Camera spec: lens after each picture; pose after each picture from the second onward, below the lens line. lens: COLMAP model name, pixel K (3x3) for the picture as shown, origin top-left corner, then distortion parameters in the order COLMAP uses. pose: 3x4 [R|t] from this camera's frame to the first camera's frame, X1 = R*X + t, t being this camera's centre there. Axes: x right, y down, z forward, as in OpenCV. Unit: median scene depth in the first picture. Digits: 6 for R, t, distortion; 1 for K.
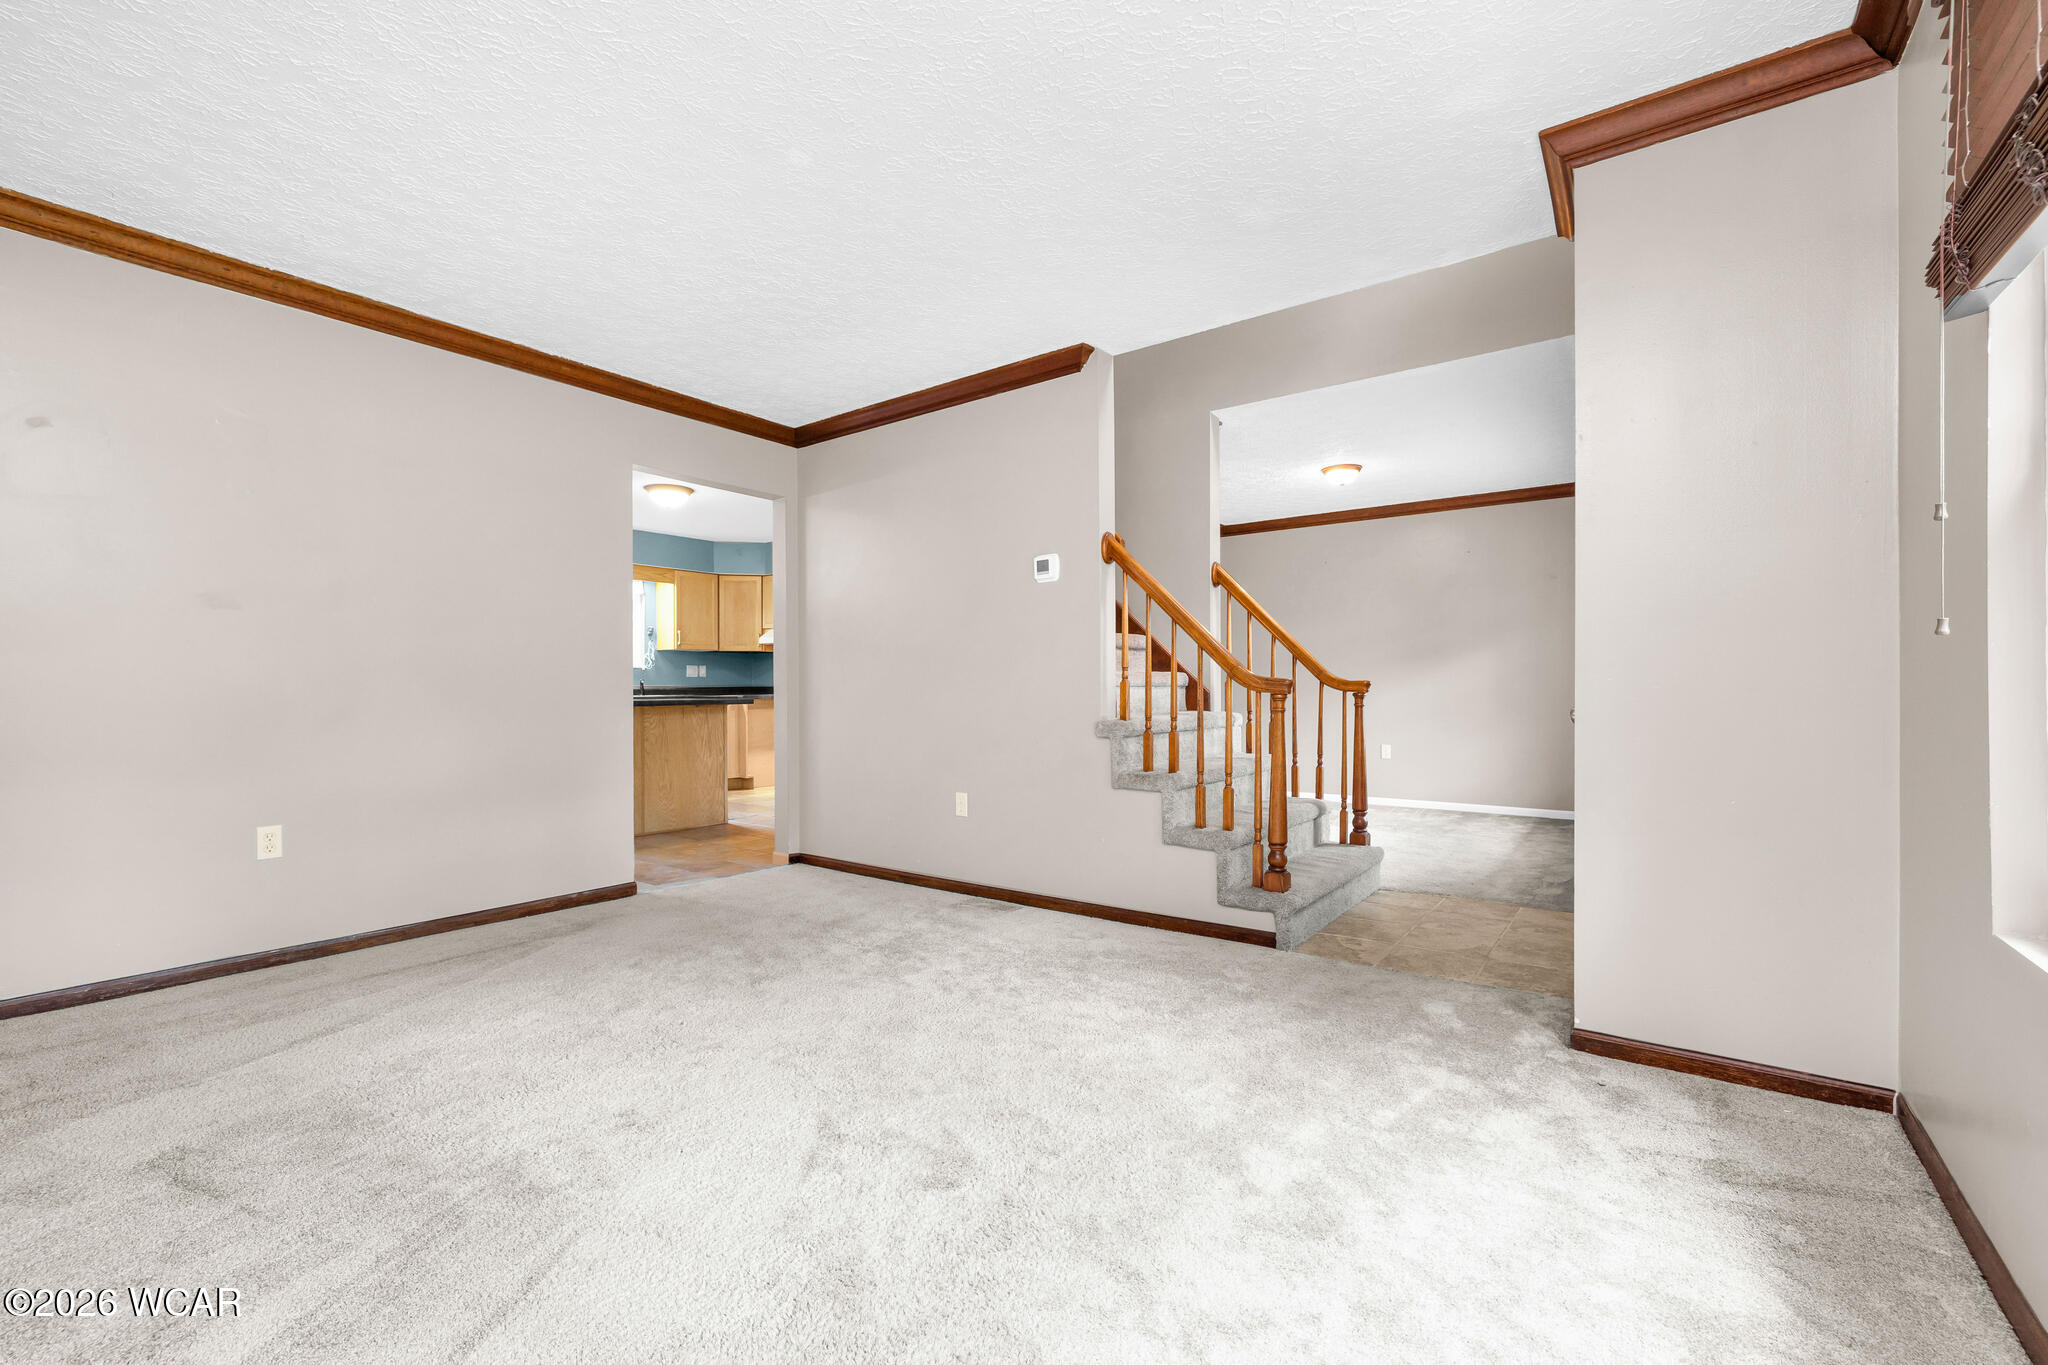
lens RADIAL K [[858.0, 0, 1028.9], [0, 858.0, 689.9], [0, 0, 1]] dist [-0.002783, -0.000031]
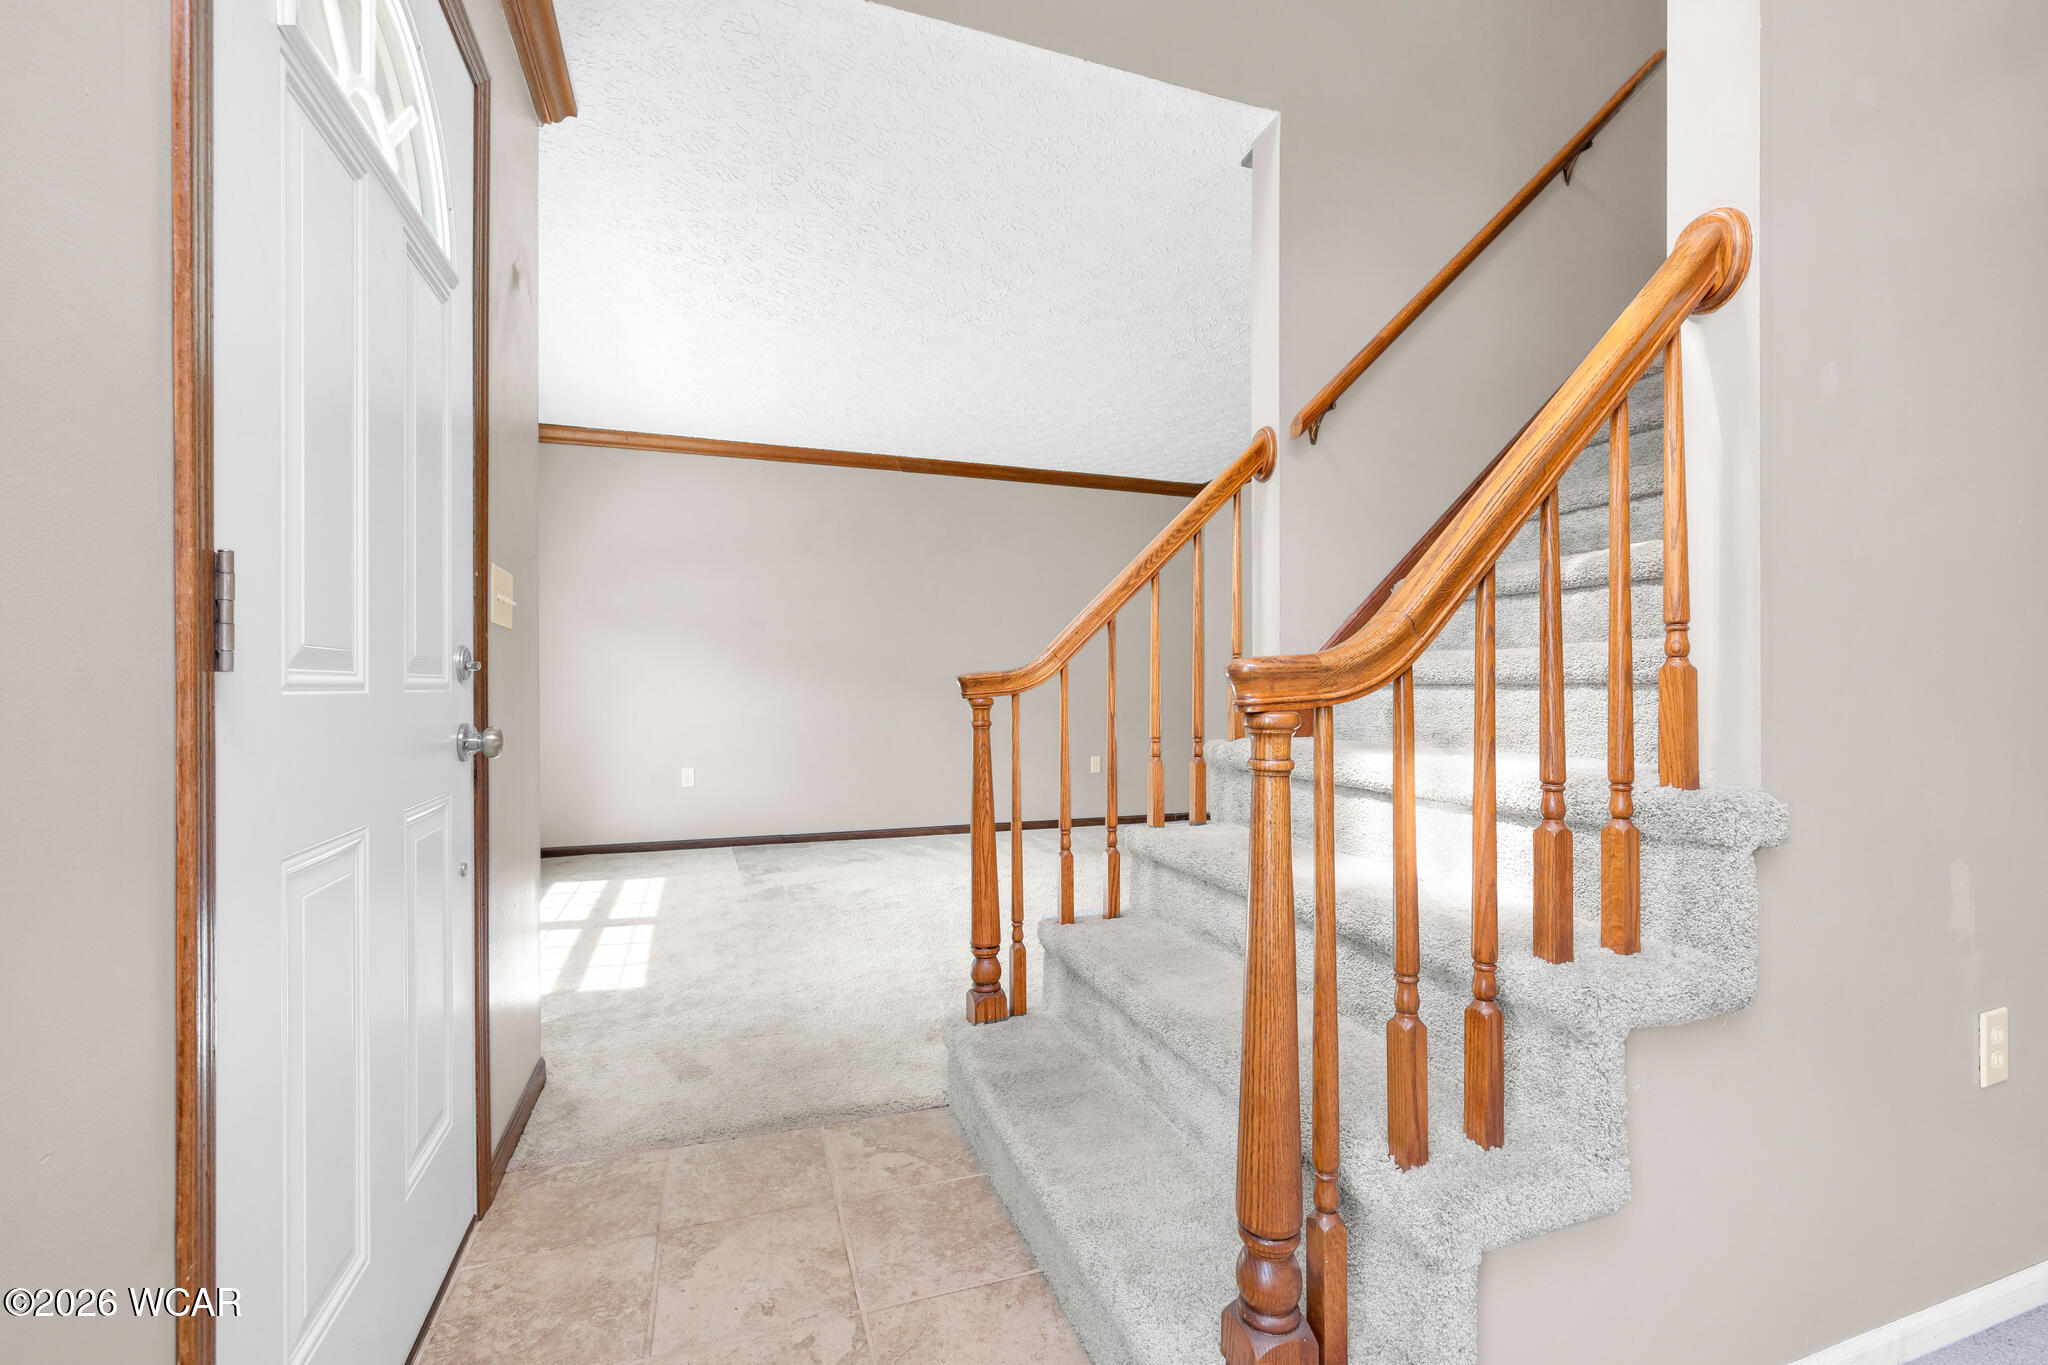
lens RADIAL K [[855.9, 0, 1027.2], [0, 855.9, 681.3], [0, 0, 1]] dist [-0.001550, -0.000101]
pose [[-0.557989, -0.001573, -0.829847, 0.669955], [0.002518, 0.999990, -0.003588, -0.004633], [0.829845, -0.004092, -0.557980, 1.174872]]
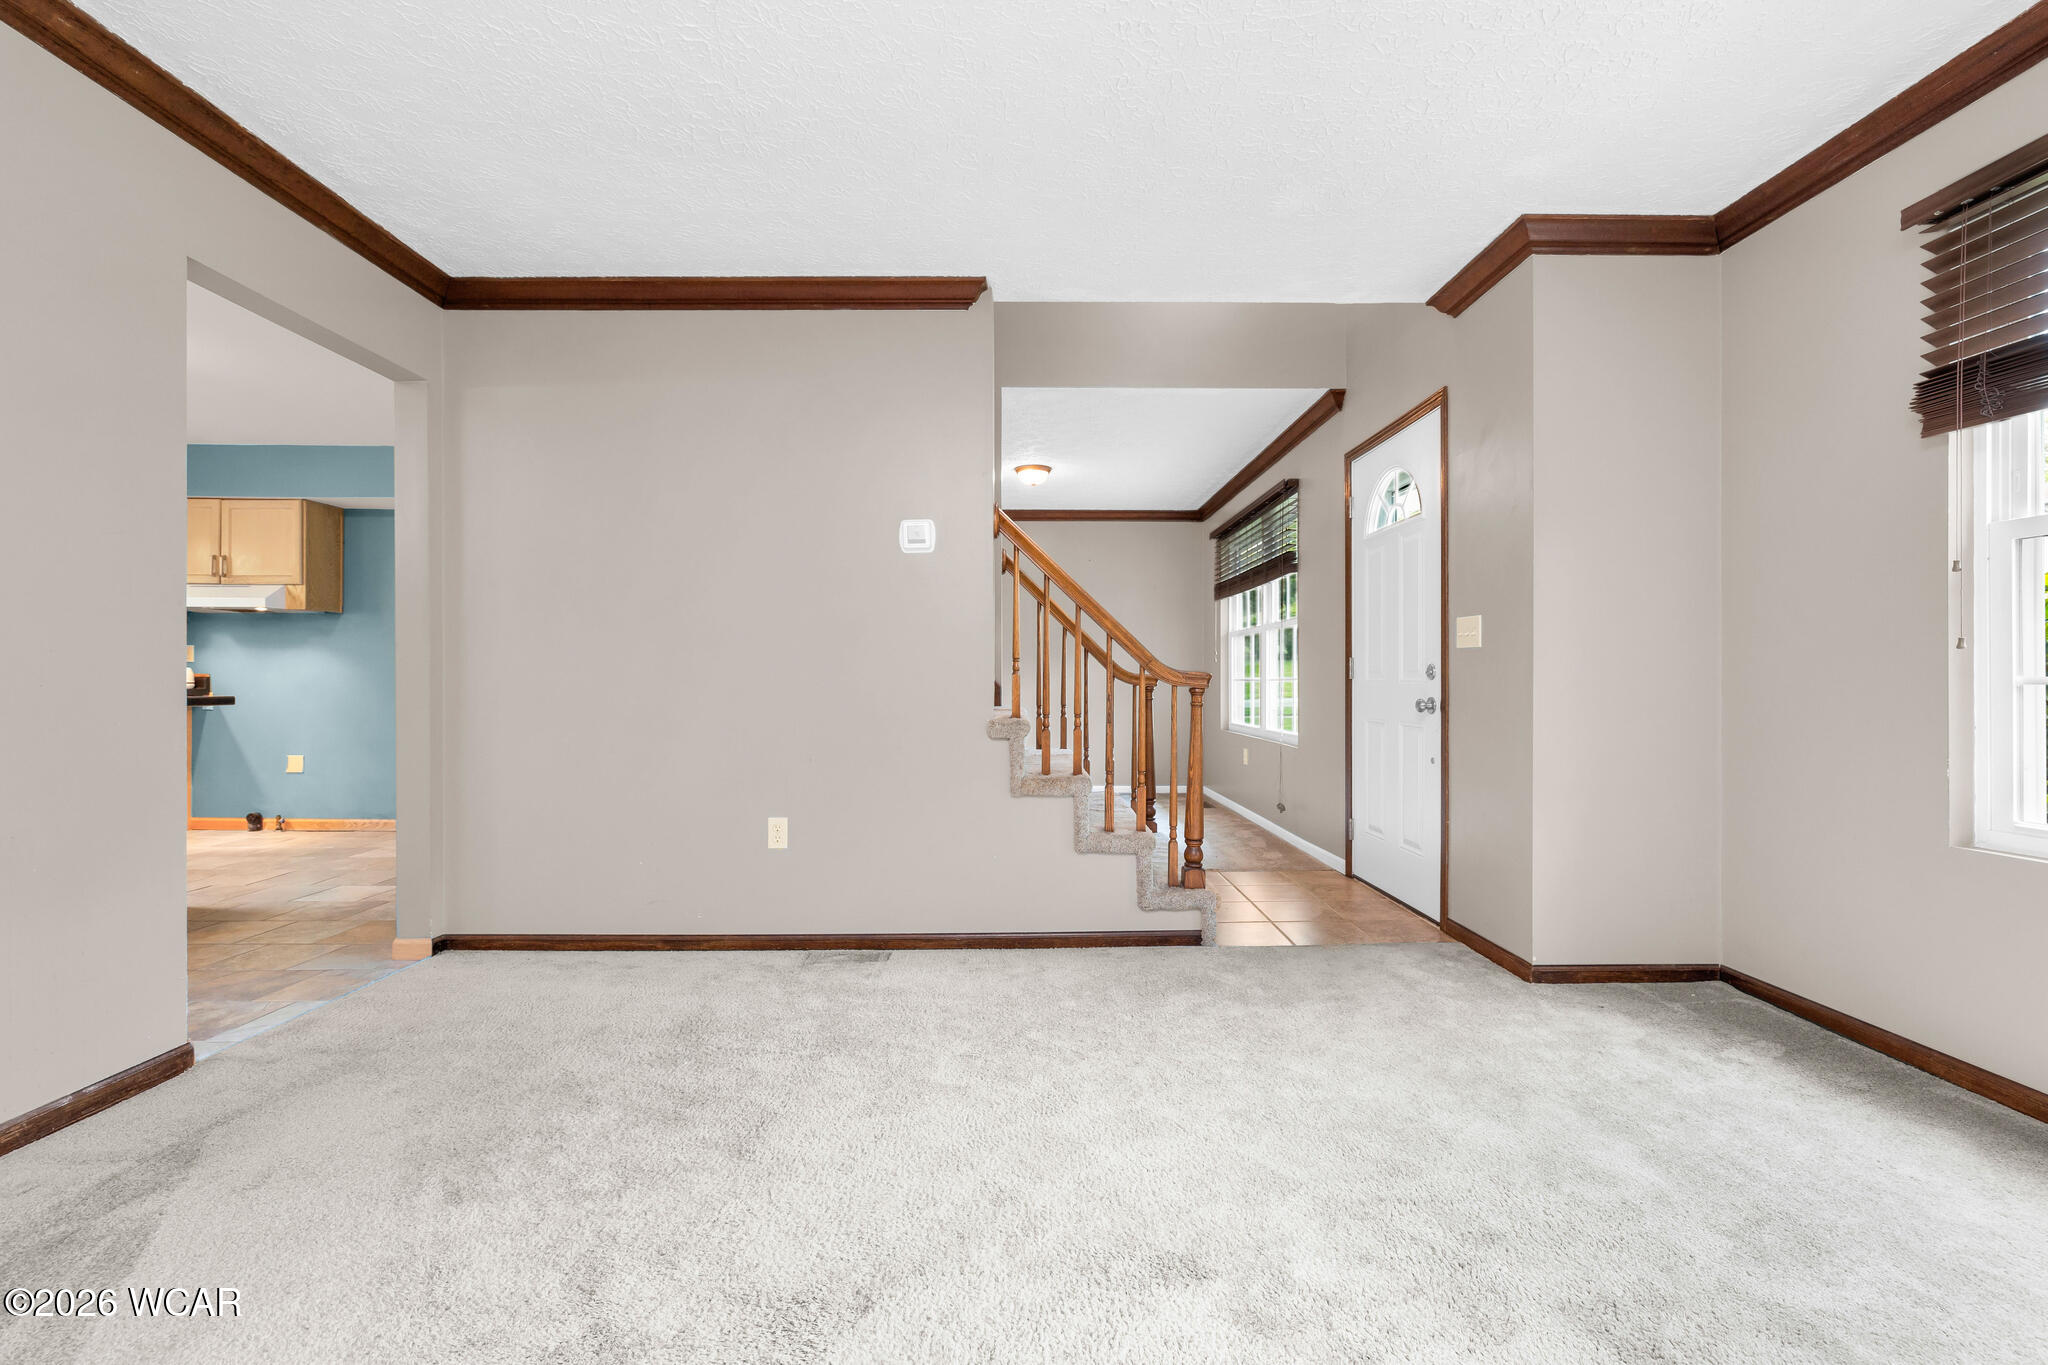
lens RADIAL K [[855.9, 0, 1027.2], [0, 855.9, 681.3], [0, 0, 1]] dist [-0.001550, -0.000101]
pose [[0.796171, 0.002569, 0.605067, -0.396846], [-0.002442, 0.999996, -0.001033, -0.001755], [-0.605067, -0.000655, 0.796174, 0.282957]]
